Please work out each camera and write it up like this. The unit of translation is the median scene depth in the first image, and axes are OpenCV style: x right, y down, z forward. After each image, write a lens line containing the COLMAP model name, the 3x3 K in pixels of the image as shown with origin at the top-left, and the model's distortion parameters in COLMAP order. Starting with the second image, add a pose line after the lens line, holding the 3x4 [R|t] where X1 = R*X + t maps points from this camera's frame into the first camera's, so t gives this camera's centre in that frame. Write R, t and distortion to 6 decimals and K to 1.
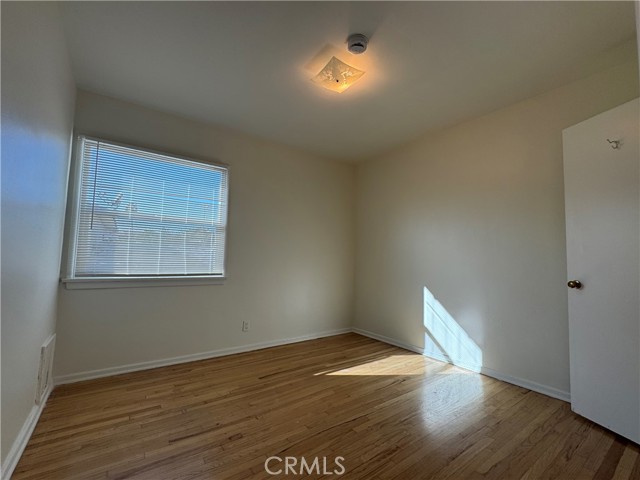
lens RADIAL K [[279.2, 0, 320.0], [0, 279.2, 240.0], [0, 0, 1]] dist [-0.000905, 0.000001]
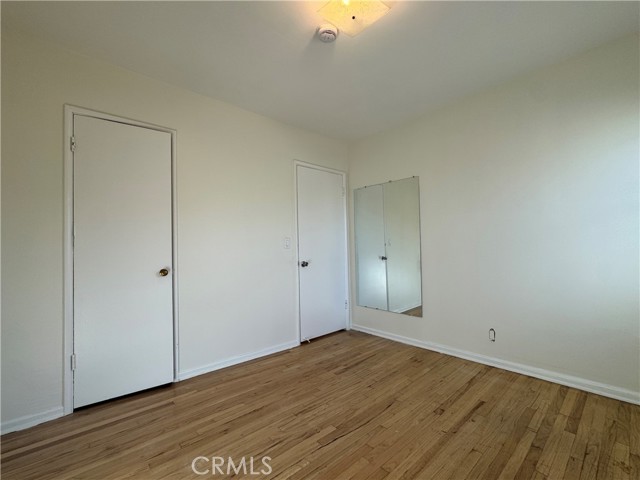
lens RADIAL K [[279.2, 0, 320.0], [0, 279.2, 240.0], [0, 0, 1]] dist [-0.000905, 0.000001]
pose [[-0.994046, -0.003376, -0.108907, 0.232446], [0.006709, 0.995726, -0.092108, 0.098596], [0.108752, -0.092290, -0.989776, 1.666173]]
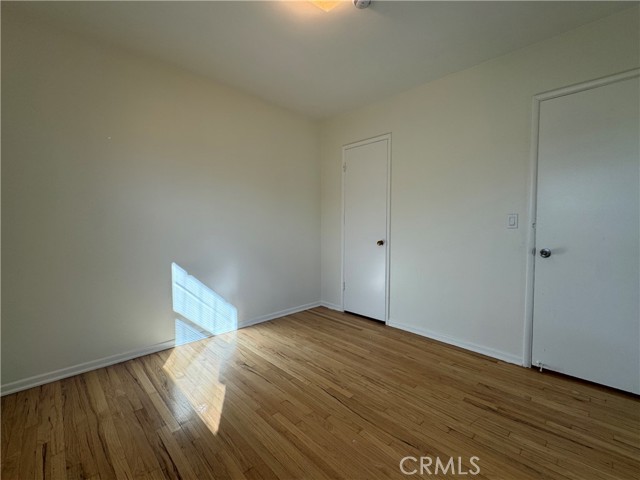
lens RADIAL K [[279.2, 0, 320.0], [0, 279.2, 240.0], [0, 0, 1]] dist [-0.000905, 0.000001]
pose [[-0.159557, -0.068106, 0.984837, -0.691405], [-0.071277, 0.995808, 0.057316, 0.042186], [-0.984612, -0.061051, -0.163743, 1.088232]]
